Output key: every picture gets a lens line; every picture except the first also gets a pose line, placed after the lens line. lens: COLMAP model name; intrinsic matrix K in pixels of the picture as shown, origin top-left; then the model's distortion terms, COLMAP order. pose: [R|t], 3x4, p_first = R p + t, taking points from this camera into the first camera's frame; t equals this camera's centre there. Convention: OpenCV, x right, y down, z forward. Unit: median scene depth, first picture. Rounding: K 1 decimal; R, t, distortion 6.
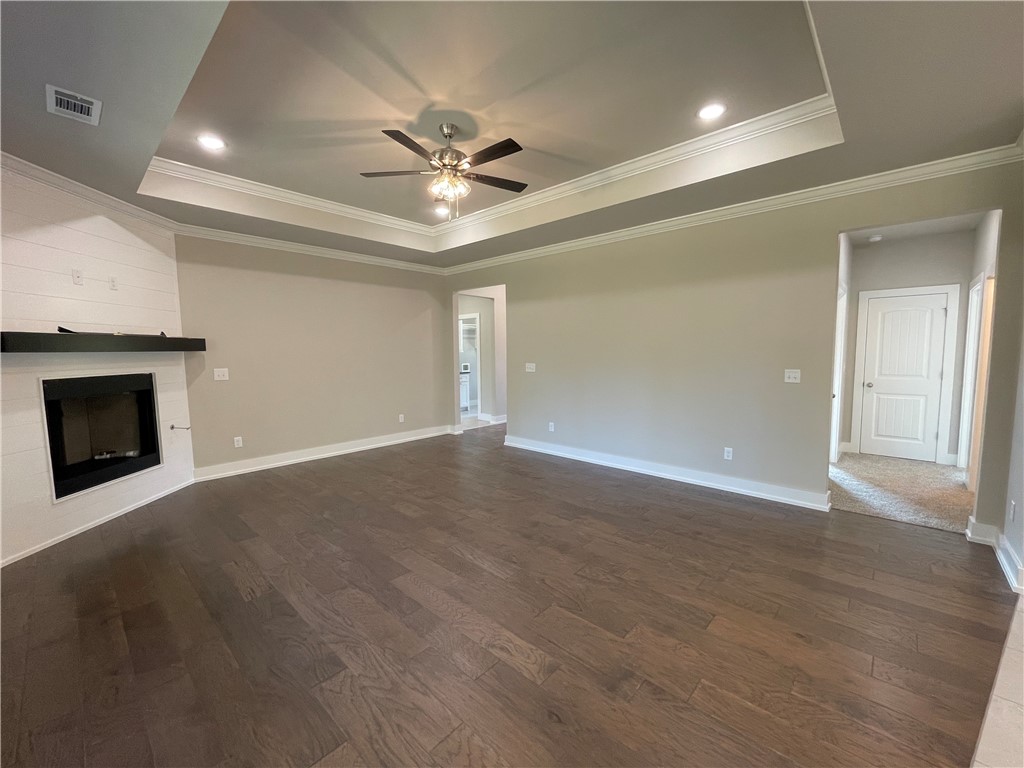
lens RADIAL K [[414.0, 0, 512.0], [0, 414.0, 384.0], [0, 0, 1]] dist [-0.000169, 0.000137]
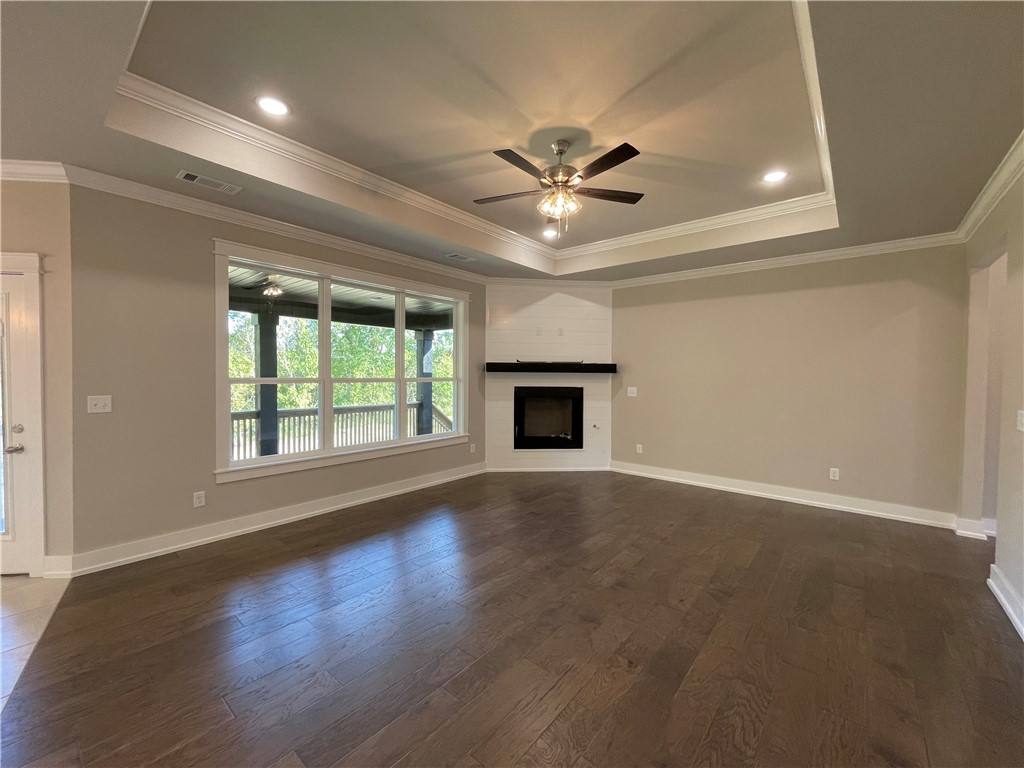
lens RADIAL K [[415.3, 0, 516.1], [0, 415.3, 385.4], [0, 0, 1]] dist [-0.000190, -0.000177]
pose [[0.058189, 0.037934, -0.997585, 0.683622], [-0.092163, 0.995214, 0.032468, -0.065783], [0.994042, 0.090051, 0.061406, 0.730845]]
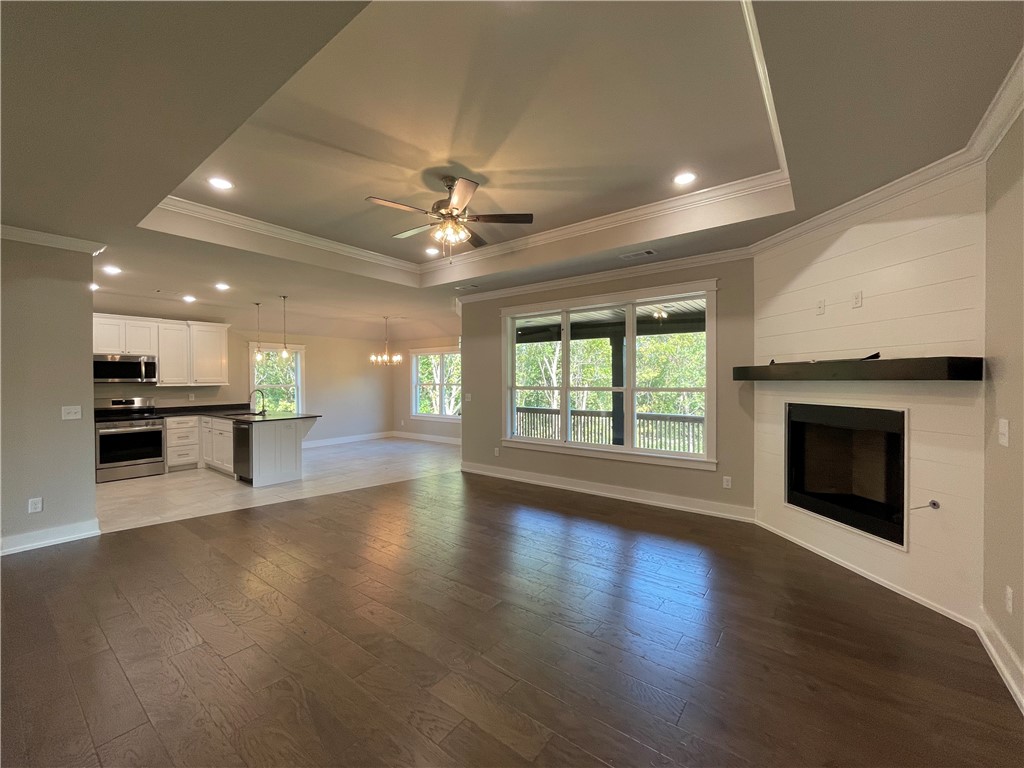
lens RADIAL K [[415.3, 0, 516.1], [0, 415.3, 385.4], [0, 0, 1]] dist [-0.000190, -0.000177]
pose [[-0.994883, 0.012756, -0.100222, -0.173344], [0.003303, 0.995574, 0.093926, -0.150182], [0.100976, 0.093115, -0.990522, 1.773336]]
